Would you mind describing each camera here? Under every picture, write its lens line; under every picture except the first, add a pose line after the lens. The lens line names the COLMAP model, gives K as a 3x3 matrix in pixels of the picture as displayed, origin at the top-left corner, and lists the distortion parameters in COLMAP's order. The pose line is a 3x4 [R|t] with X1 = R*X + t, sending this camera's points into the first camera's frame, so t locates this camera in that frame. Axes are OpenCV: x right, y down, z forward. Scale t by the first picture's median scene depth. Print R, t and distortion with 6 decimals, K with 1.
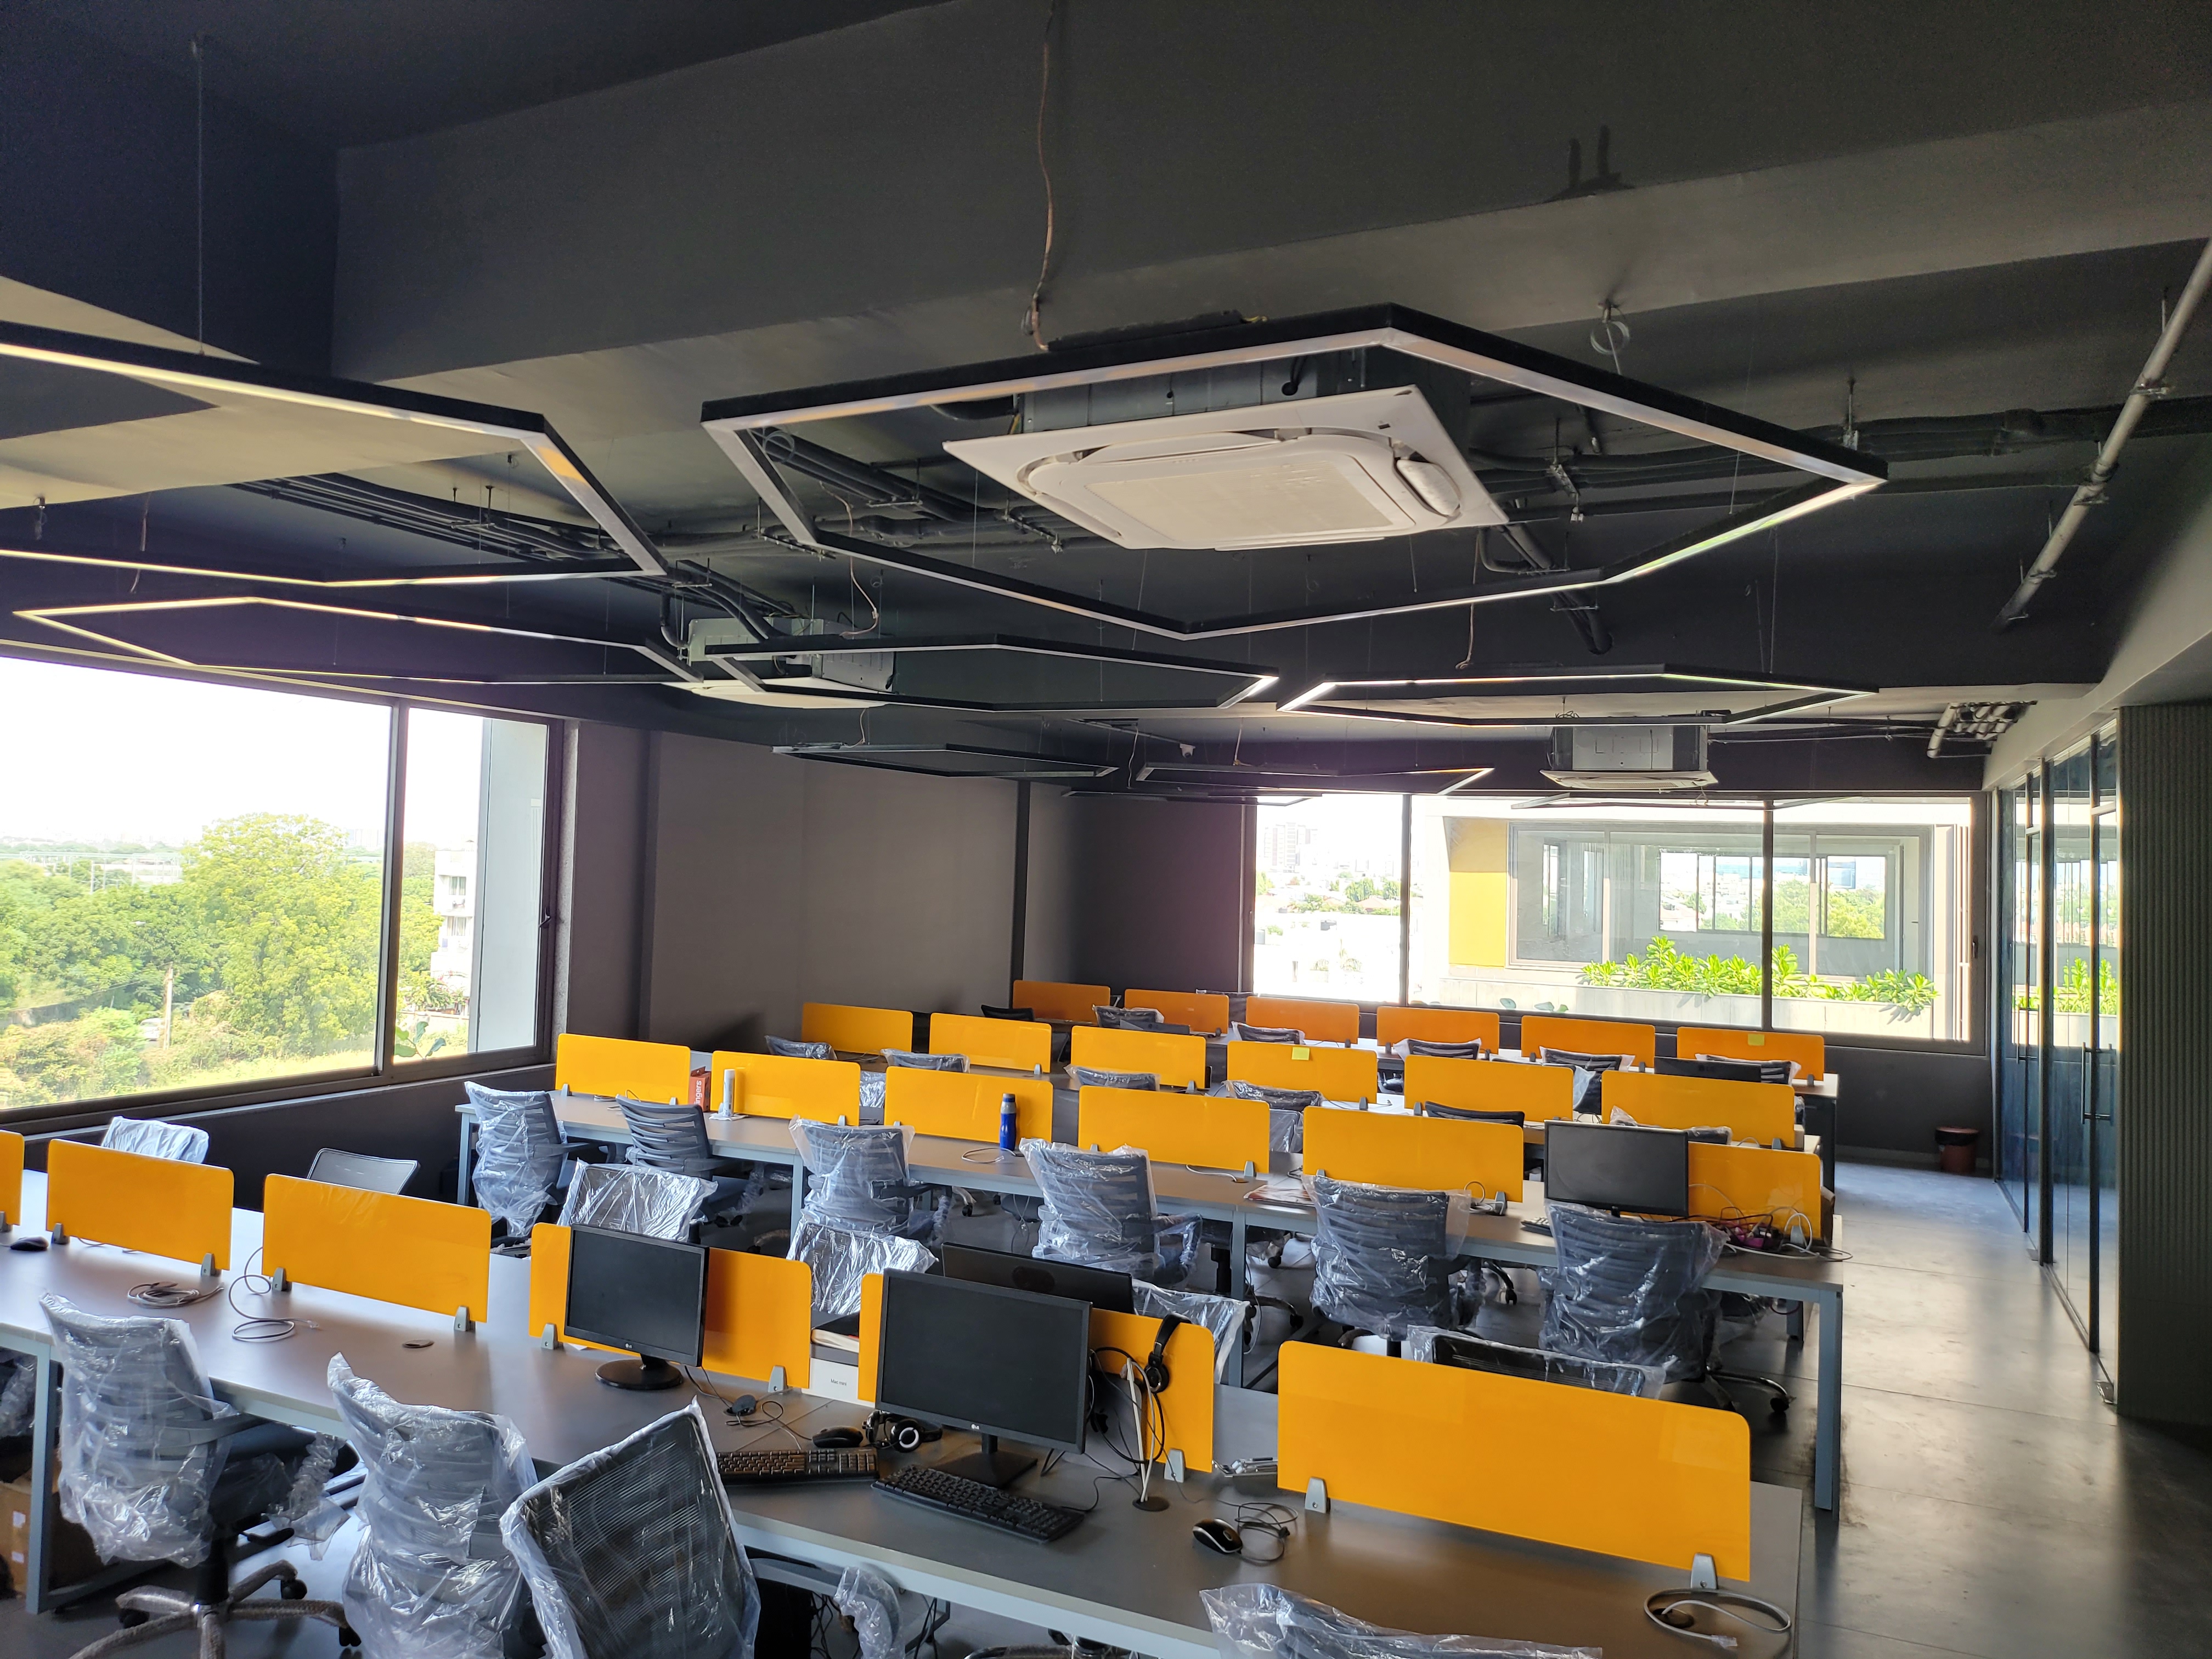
lens RADIAL K [[1544.4, 0, 1085.4], [0, 1544.4, 813.5], [0, 0, 1]] dist [0.057437, -0.067094]
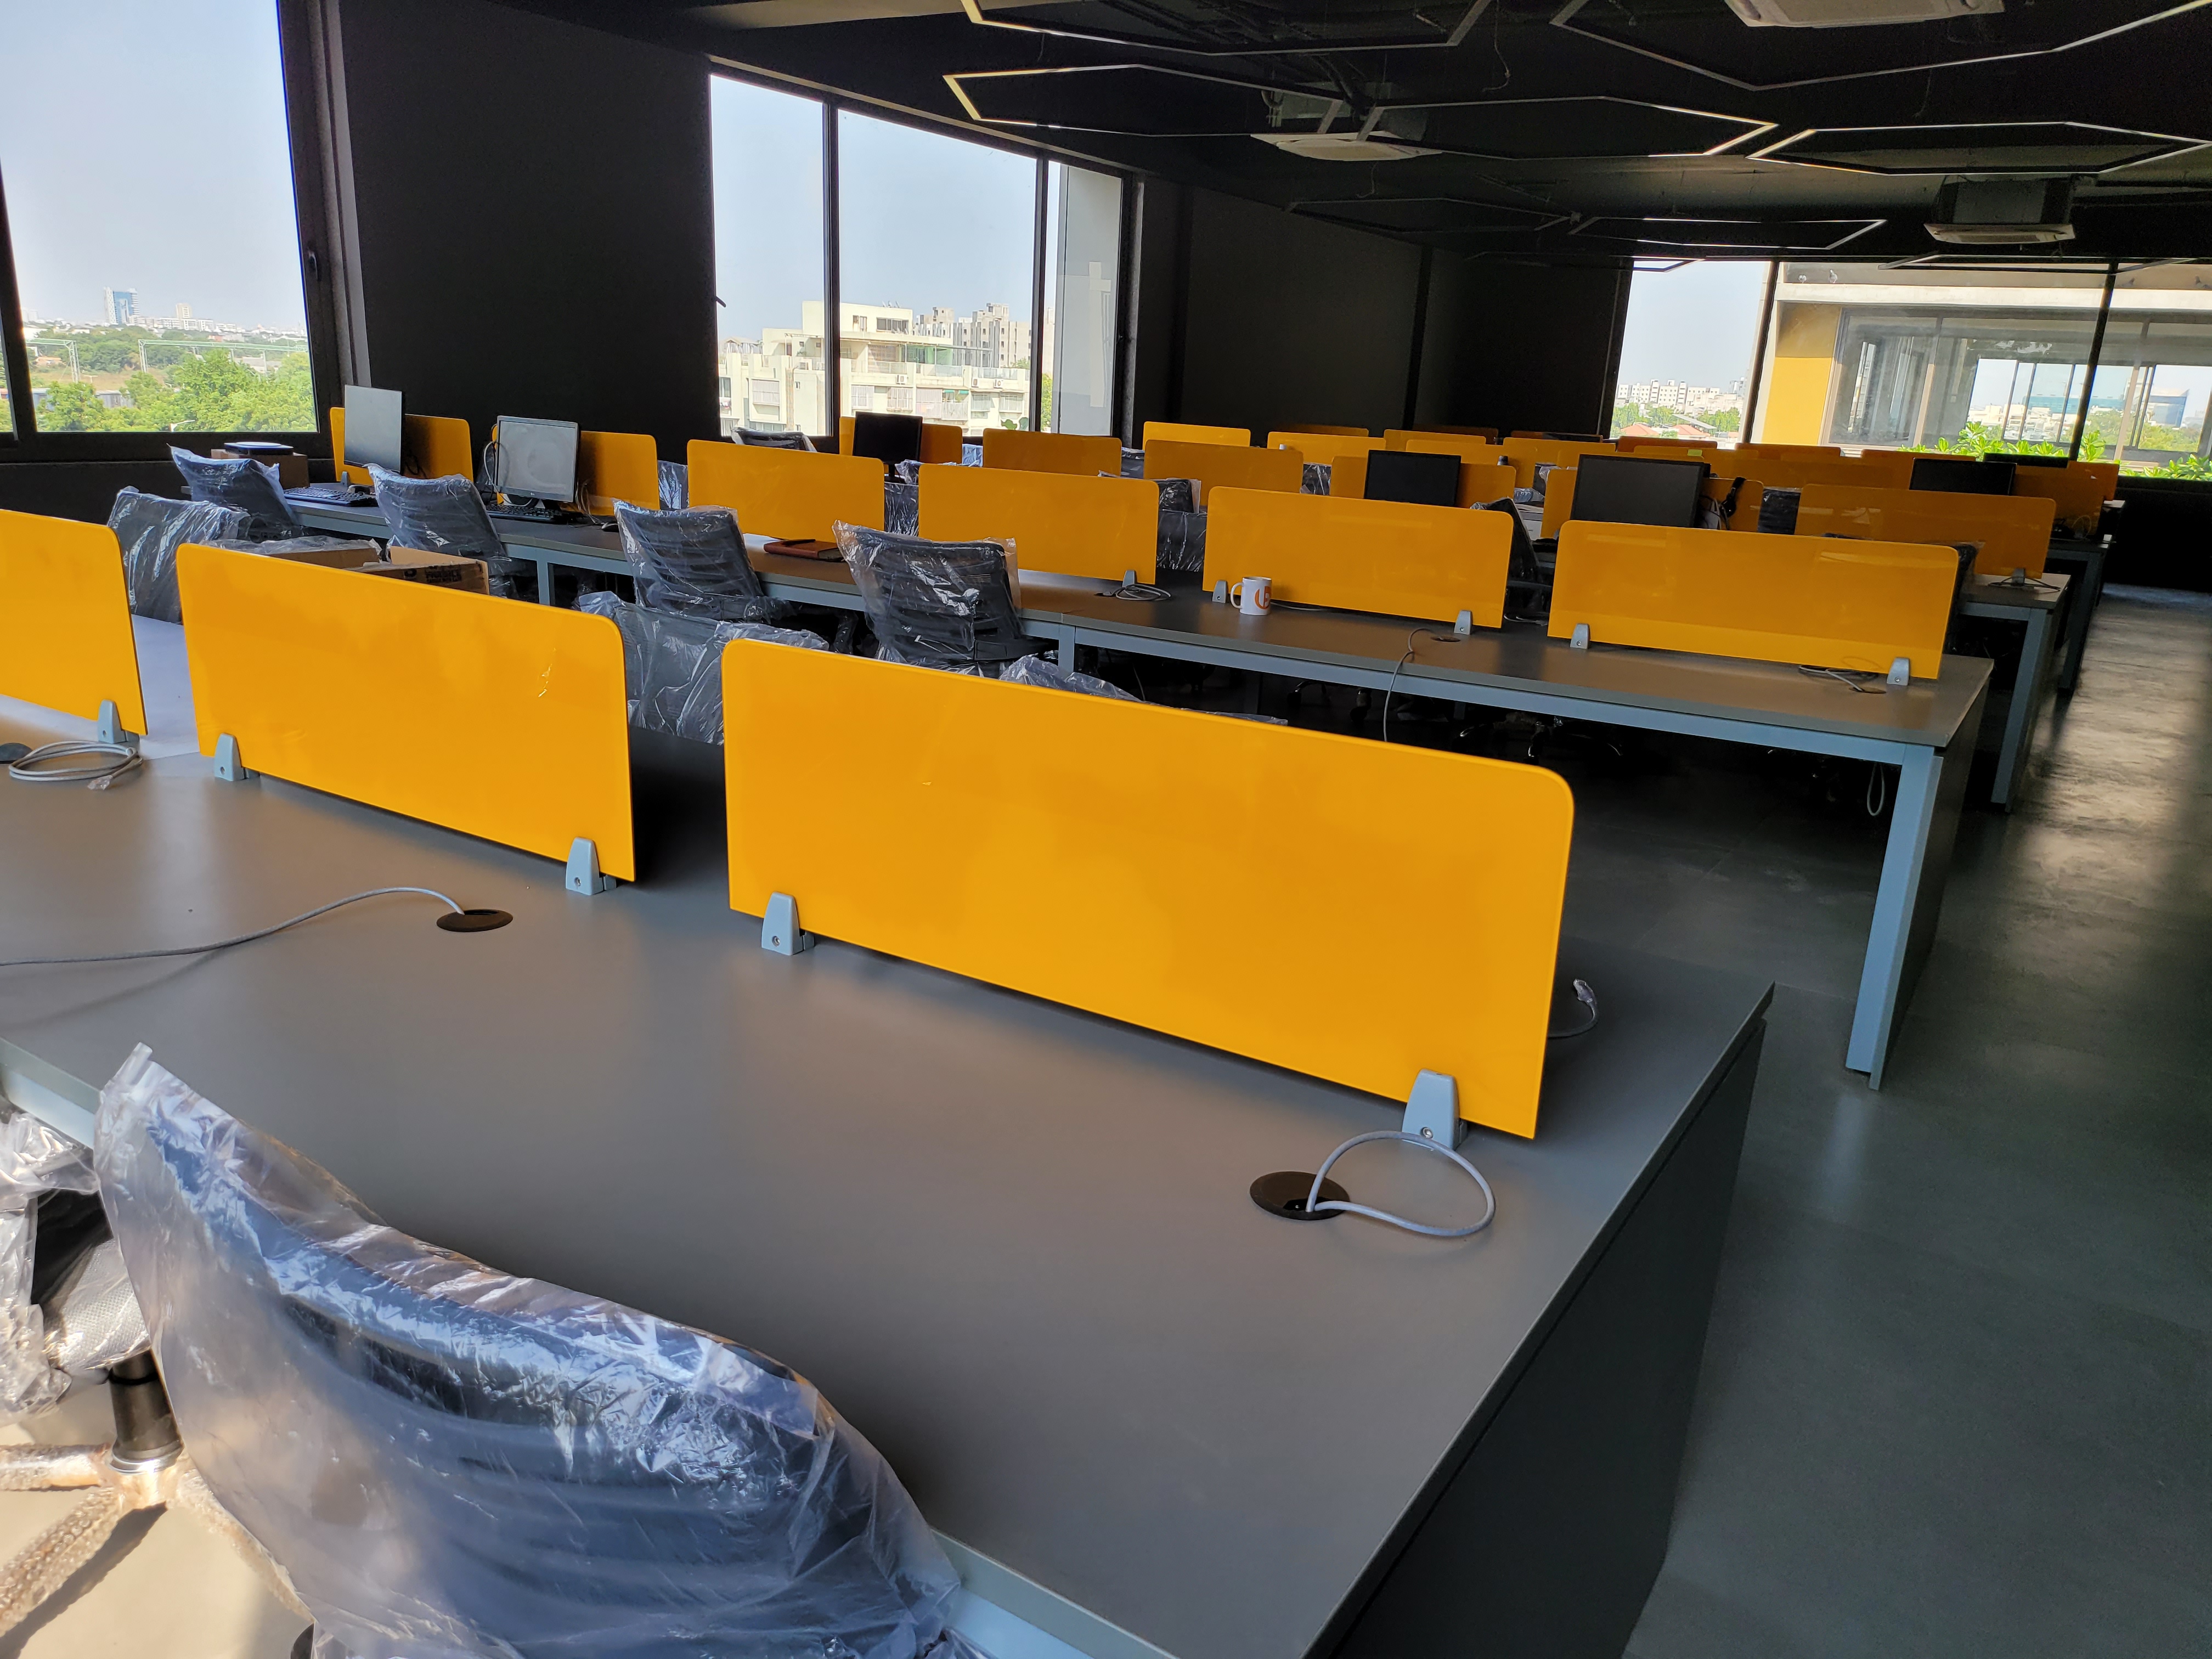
lens RADIAL K [[1544.4, 0, 1125.4], [0, 1544.4, 849.1], [0, 0, 1]] dist [0.057437, -0.067094]
pose [[0.992602, 0.052940, -0.109264, -0.247504], [-0.015528, 0.947894, 0.318207, 0.084724], [0.120417, -0.314156, 0.941704, -0.559995]]
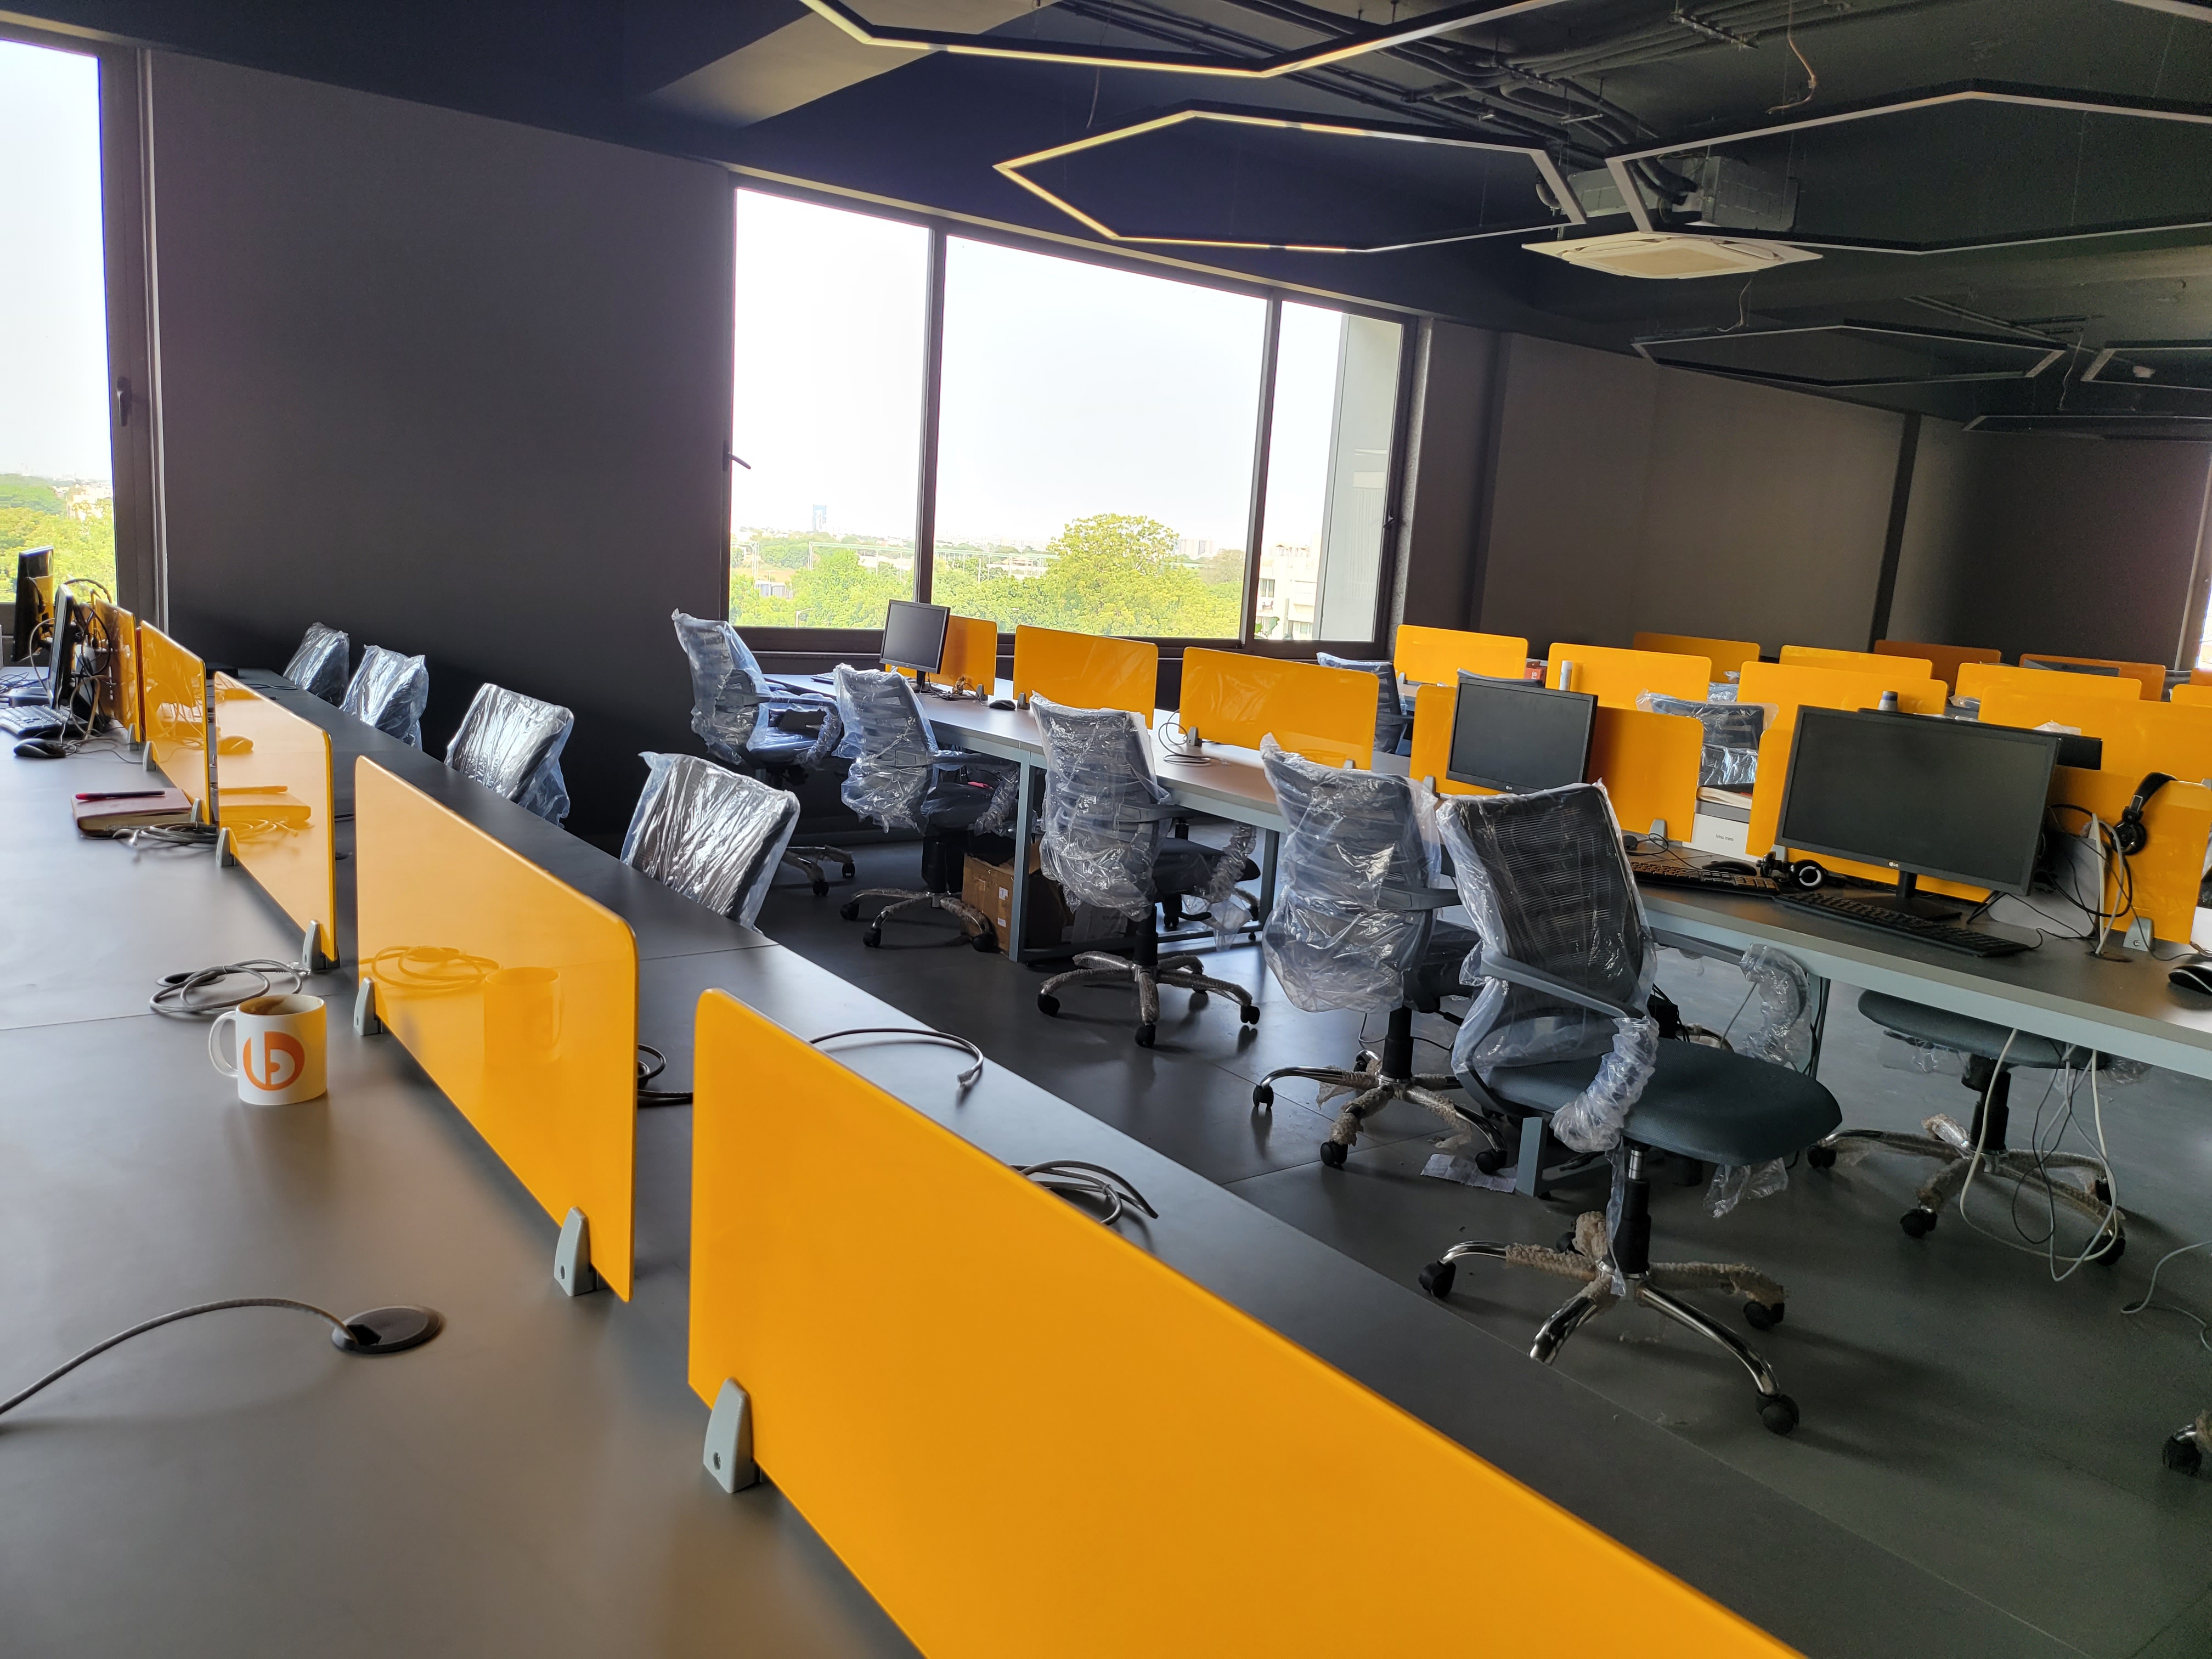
lens RADIAL K [[1544.4, 0, 1083.0], [0, 1544.4, 811.8], [0, 0, 1]] dist [0.057437, -0.067094]
pose [[0.877562, 0.106500, -0.467485, -0.033366], [-0.021889, 0.982901, 0.182829, 0.106038], [0.478963, -0.150211, 0.864888, -0.028202]]
